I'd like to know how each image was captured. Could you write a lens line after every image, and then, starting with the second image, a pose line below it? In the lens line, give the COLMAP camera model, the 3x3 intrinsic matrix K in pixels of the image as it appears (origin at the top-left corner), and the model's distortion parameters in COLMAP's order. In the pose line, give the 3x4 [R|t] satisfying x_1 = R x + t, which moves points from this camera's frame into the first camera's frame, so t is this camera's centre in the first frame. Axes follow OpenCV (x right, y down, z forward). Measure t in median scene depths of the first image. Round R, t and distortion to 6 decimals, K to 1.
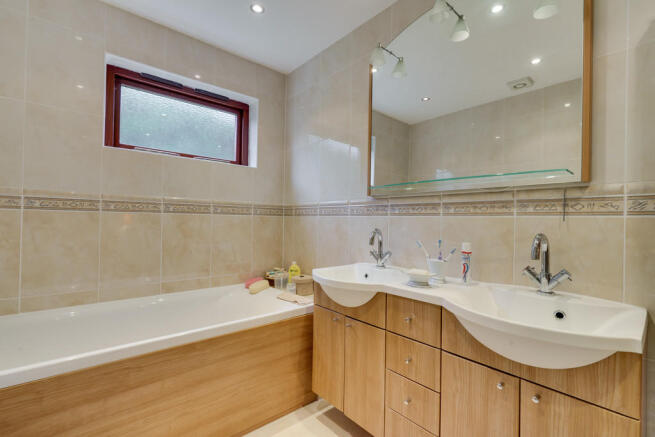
lens RADIAL K [[296.2, 0, 328.3], [0, 296.2, 221.1], [0, 0, 1]] dist [-0.003761, 0.000044]
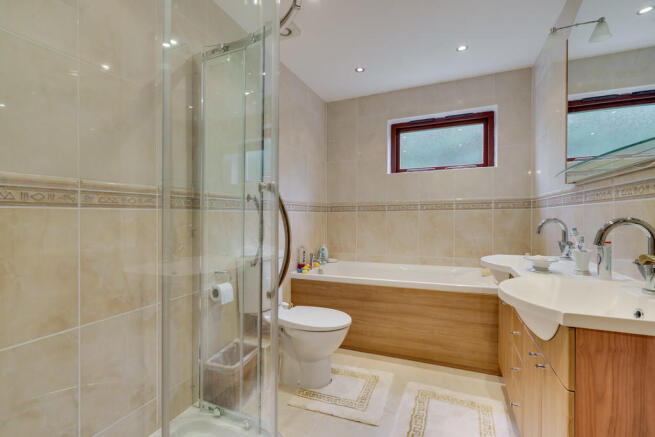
lens RADIAL K [[296.2, 0, 326.7], [0, 296.2, 217.4], [0, 0, 1]] dist [-0.003761, 0.000044]
pose [[0.431195, -0.019639, -0.902045, 0.578503], [0.017275, 0.999760, -0.013509, 0.017607], [0.902093, -0.009757, 0.431431, -0.074033]]
